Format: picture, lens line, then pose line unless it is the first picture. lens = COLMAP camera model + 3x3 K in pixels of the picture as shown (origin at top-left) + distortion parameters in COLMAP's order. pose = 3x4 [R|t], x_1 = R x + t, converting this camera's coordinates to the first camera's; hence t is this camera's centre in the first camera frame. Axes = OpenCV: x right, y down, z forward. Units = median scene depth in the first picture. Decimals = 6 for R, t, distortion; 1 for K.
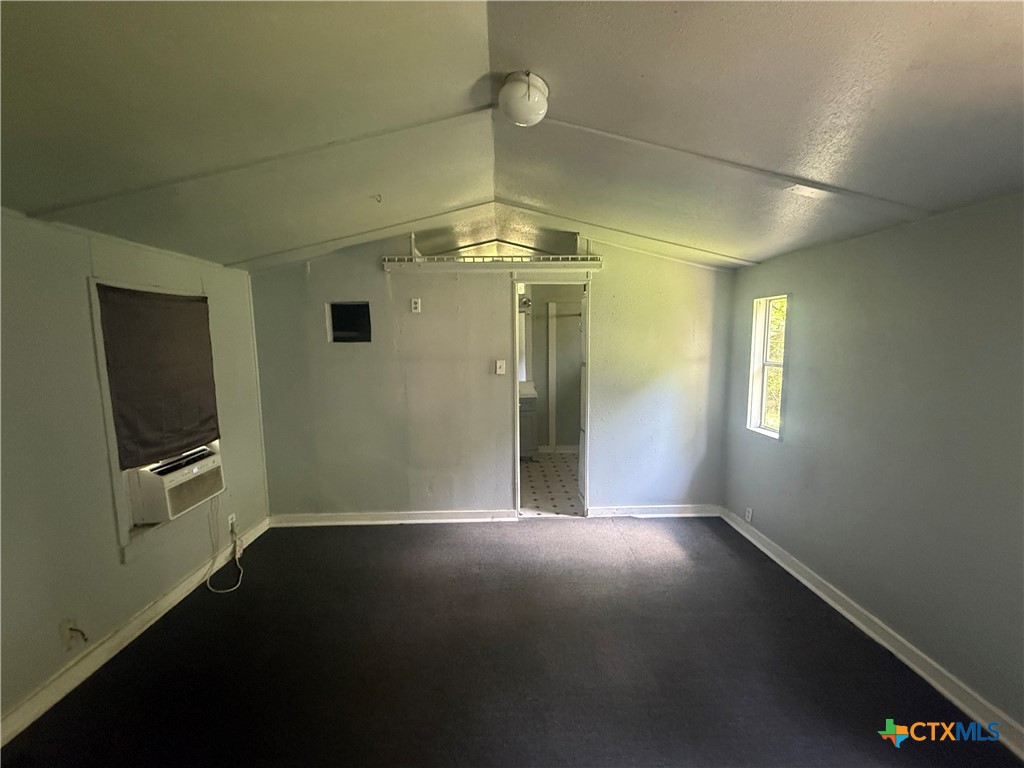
lens RADIAL K [[408.9, 0, 512.0], [0, 408.9, 384.0], [0, 0, 1]] dist [-0.002041, -0.000346]
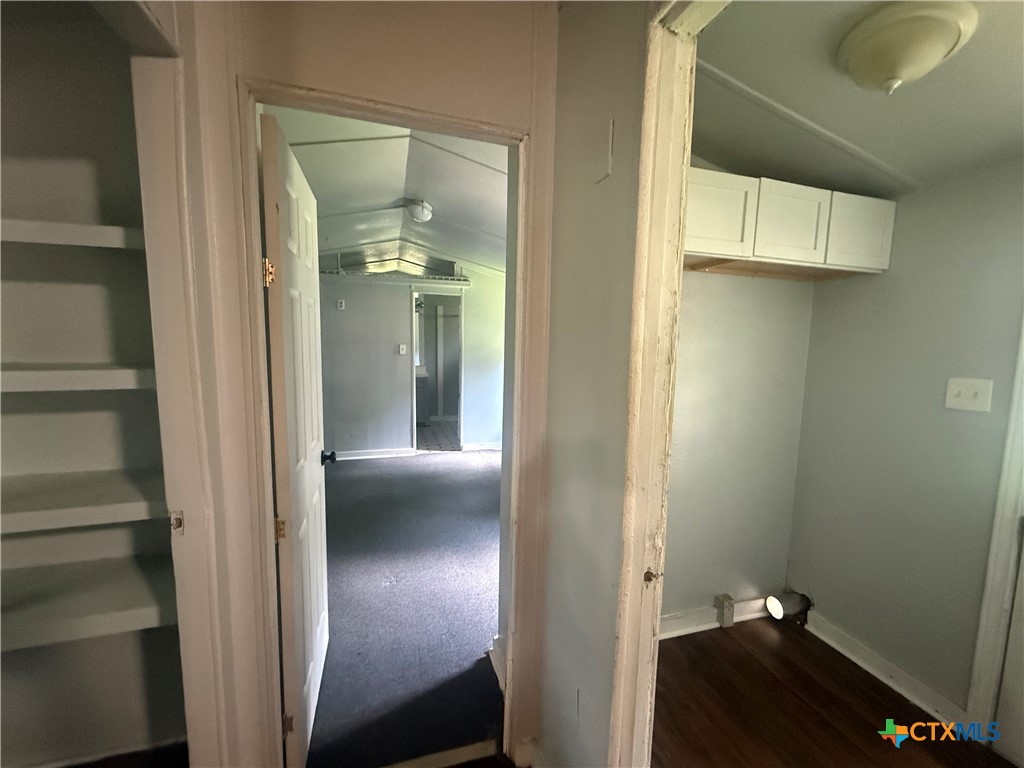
lens RADIAL K [[408.9, 0, 512.0], [0, 408.9, 384.0], [0, 0, 1]] dist [-0.002041, -0.000346]
pose [[0.966145, -0.001937, 0.257991, -0.026058], [0.002359, 0.999996, -0.001328, 0.083167], [-0.257988, 0.001891, 0.966146, -0.500592]]
